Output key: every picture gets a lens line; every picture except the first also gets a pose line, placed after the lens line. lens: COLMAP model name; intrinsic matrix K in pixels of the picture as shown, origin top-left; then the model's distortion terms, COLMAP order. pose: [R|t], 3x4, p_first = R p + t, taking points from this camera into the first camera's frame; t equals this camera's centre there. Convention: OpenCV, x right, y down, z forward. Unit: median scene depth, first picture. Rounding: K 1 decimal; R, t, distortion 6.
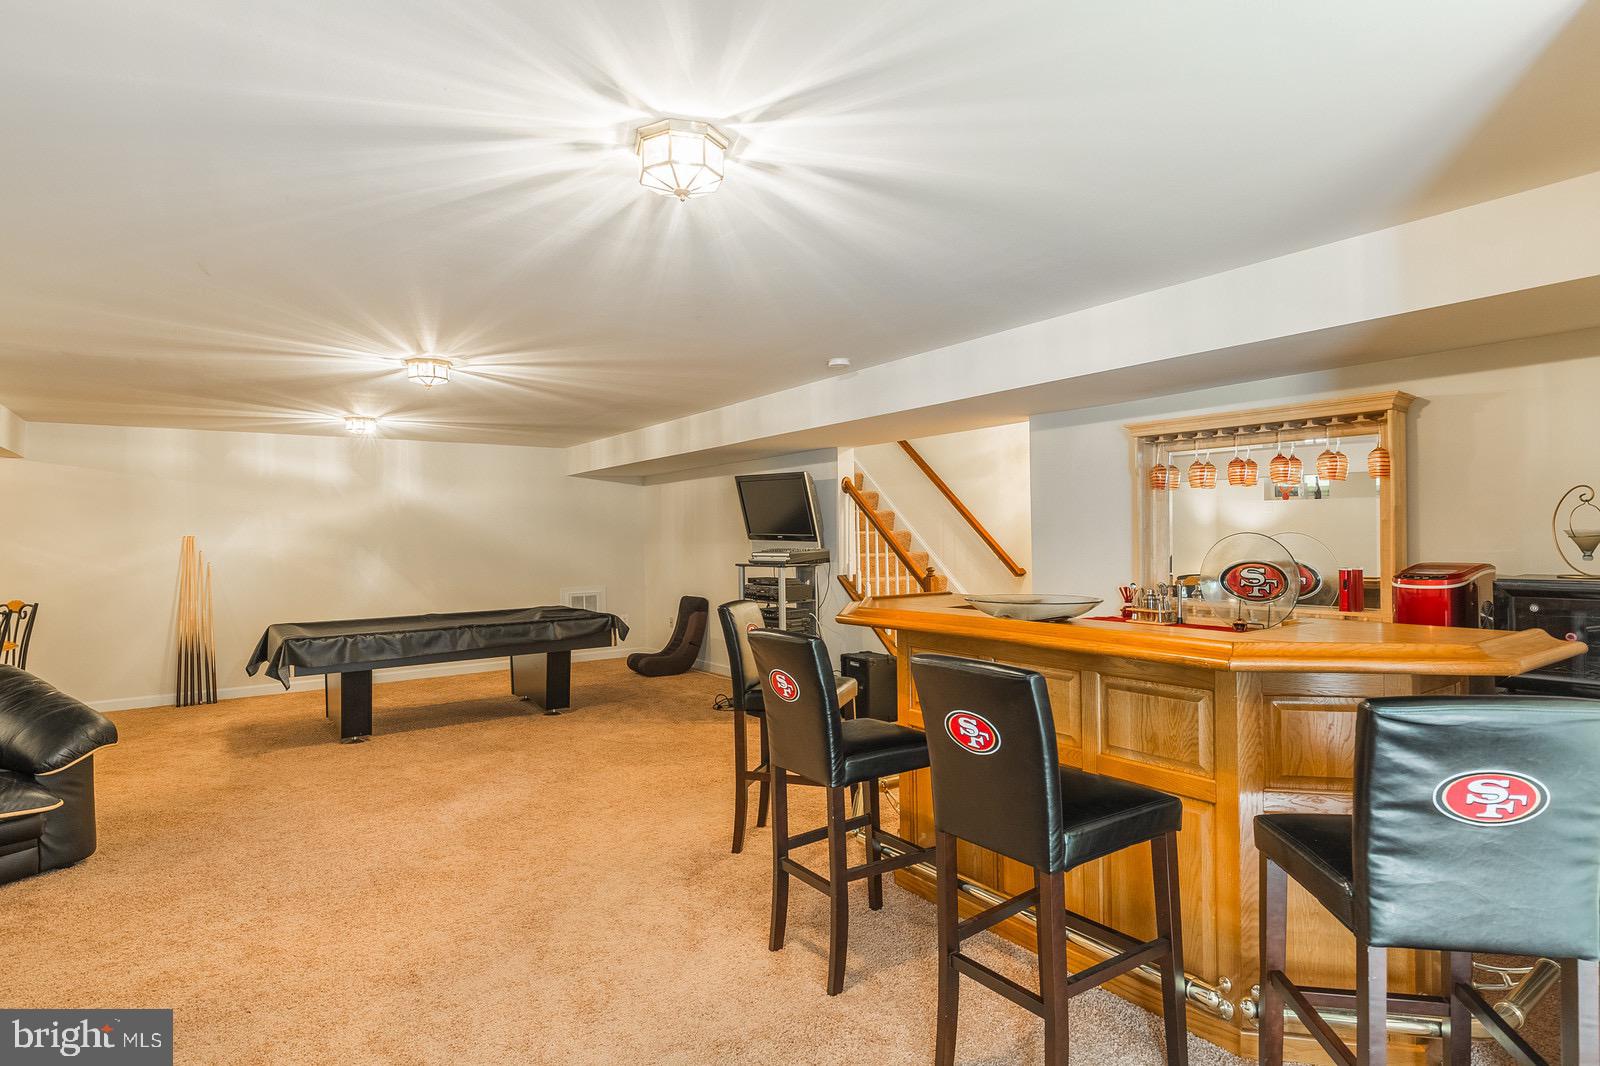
lens RADIAL K [[860.9, 0, 800.0], [0, 860.9, 533.0], [0, 0, 1]] dist [-0.003909, -0.000421]
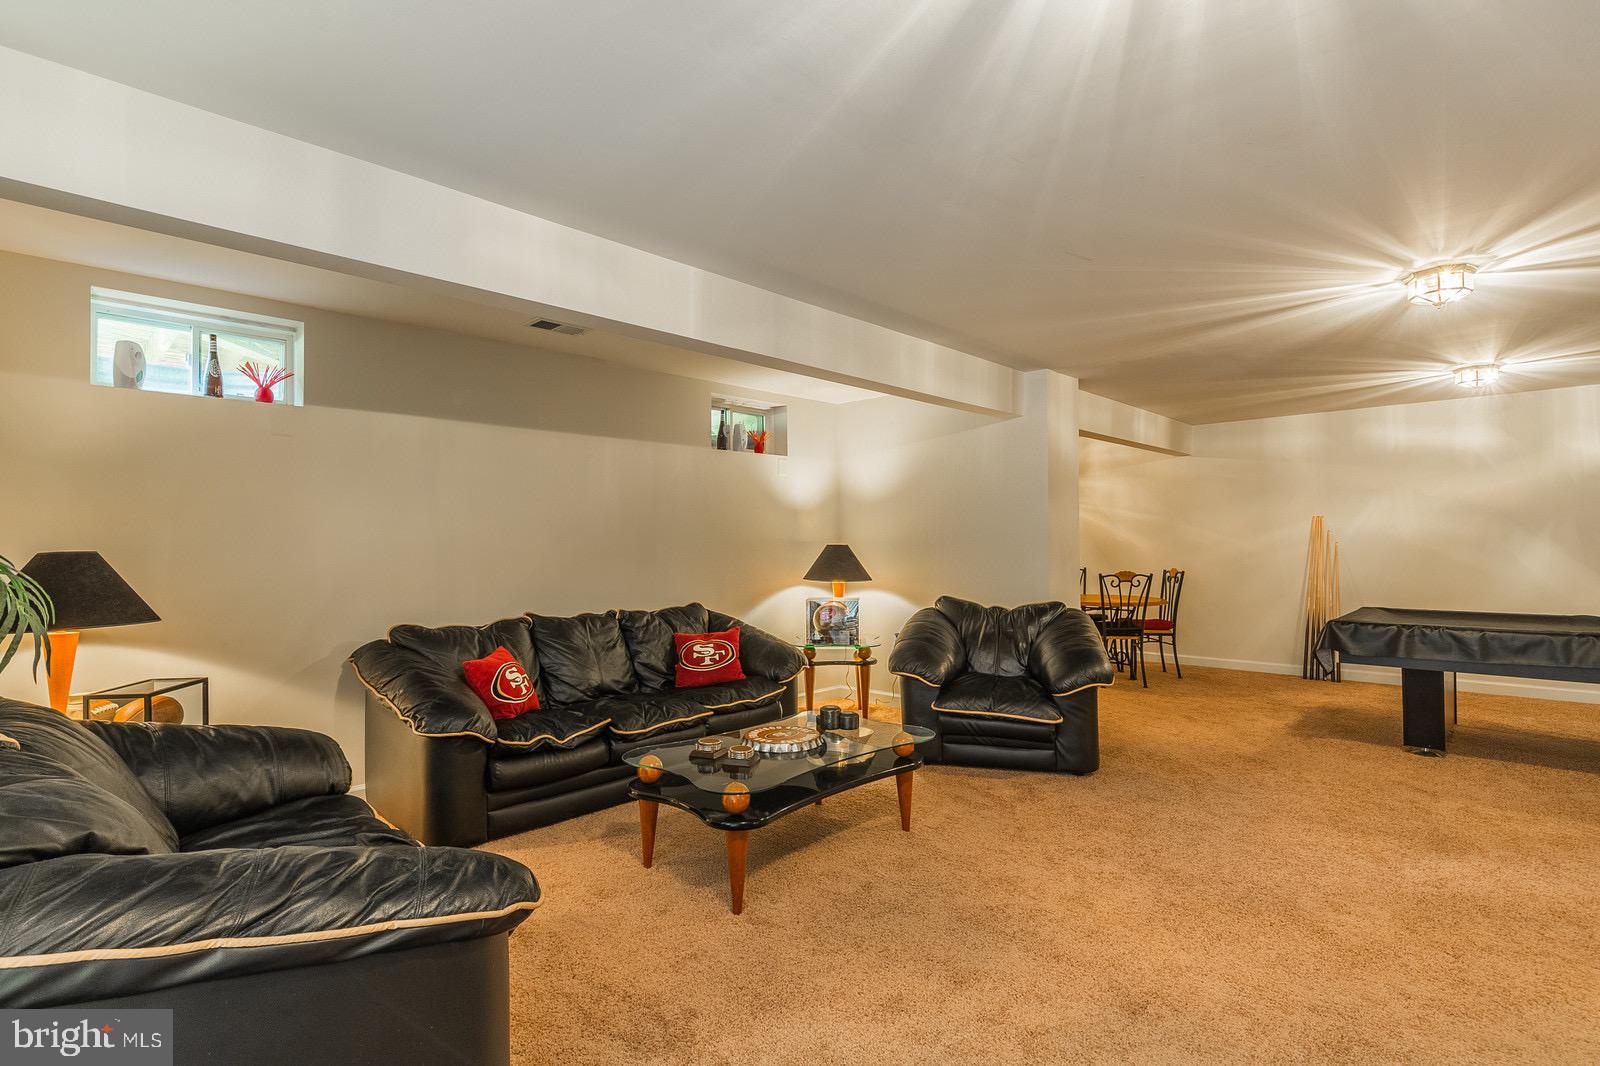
lens RADIAL K [[784.2, 0, 800.0], [0, 784.2, 533.0], [0, 0, 1]] dist [0.002564, 0.000214]
pose [[0.188459, 0.003824, -0.982074, 0.145320], [0.003423, 0.999984, 0.004550, 0.025917], [0.982075, -0.004219, 0.188443, 0.311338]]
